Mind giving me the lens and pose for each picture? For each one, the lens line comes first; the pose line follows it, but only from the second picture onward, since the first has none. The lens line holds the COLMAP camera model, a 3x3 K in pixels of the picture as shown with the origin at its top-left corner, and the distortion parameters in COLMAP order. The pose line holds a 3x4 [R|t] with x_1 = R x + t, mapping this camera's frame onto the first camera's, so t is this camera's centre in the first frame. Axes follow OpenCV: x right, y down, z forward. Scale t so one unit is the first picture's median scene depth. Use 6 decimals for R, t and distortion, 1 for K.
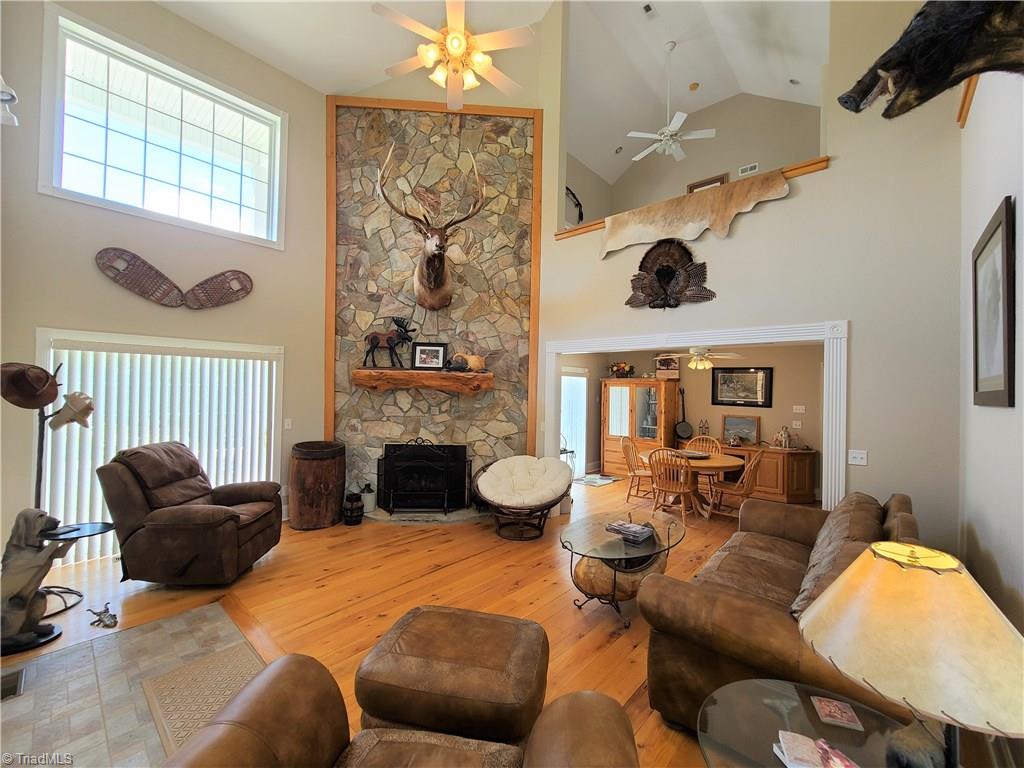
lens RADIAL K [[418.6, 0, 511.7], [0, 418.6, 385.3], [0, 0, 1]] dist [0.001144, 0.000436]
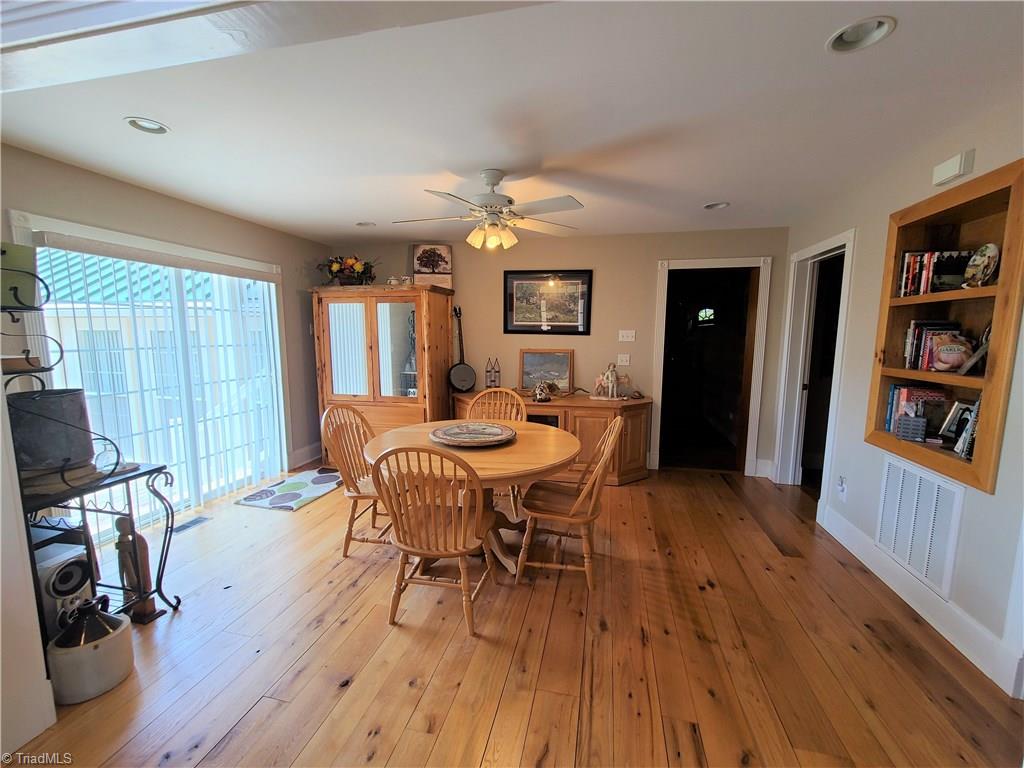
lens RADIAL K [[418.6, 0, 511.7], [0, 418.6, 387.2], [0, 0, 1]] dist [0.001144, 0.000436]
pose [[0.873419, -0.076229, 0.480965, 0.184605], [0.008210, 0.989837, 0.141972, 0.036715], [-0.486900, -0.120052, 0.865168, 0.448152]]
